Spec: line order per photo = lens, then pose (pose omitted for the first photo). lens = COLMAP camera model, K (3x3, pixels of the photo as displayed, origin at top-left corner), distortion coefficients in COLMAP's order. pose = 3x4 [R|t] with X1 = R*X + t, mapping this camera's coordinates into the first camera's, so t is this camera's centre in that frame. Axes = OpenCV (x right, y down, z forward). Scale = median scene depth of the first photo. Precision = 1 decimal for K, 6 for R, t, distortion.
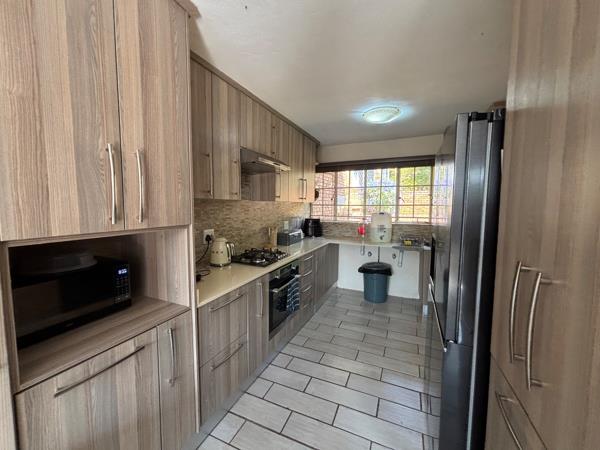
lens RADIAL K [[241.6, 0, 298.1], [0, 241.6, 223.1], [0, 0, 1]] dist [-0.000875, -0.000313]
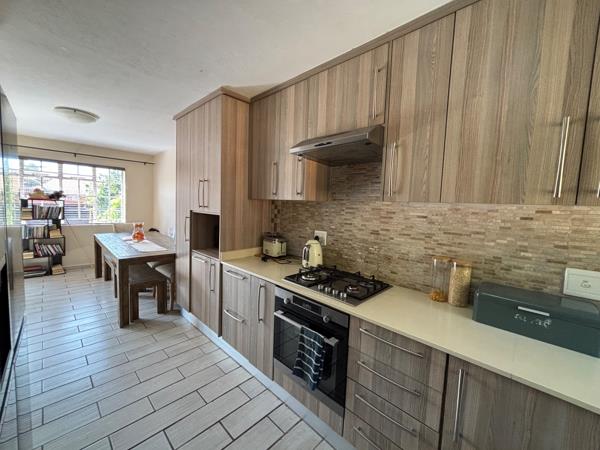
lens RADIAL K [[241.6, 0, 298.1], [0, 241.6, 223.1], [0, 0, 1]] dist [-0.000875, -0.000313]
pose [[-0.340450, 0.058214, -0.938459, 0.581095], [-0.107824, 0.989080, 0.100470, -0.094499], [0.934060, 0.135394, -0.330455, 1.215912]]
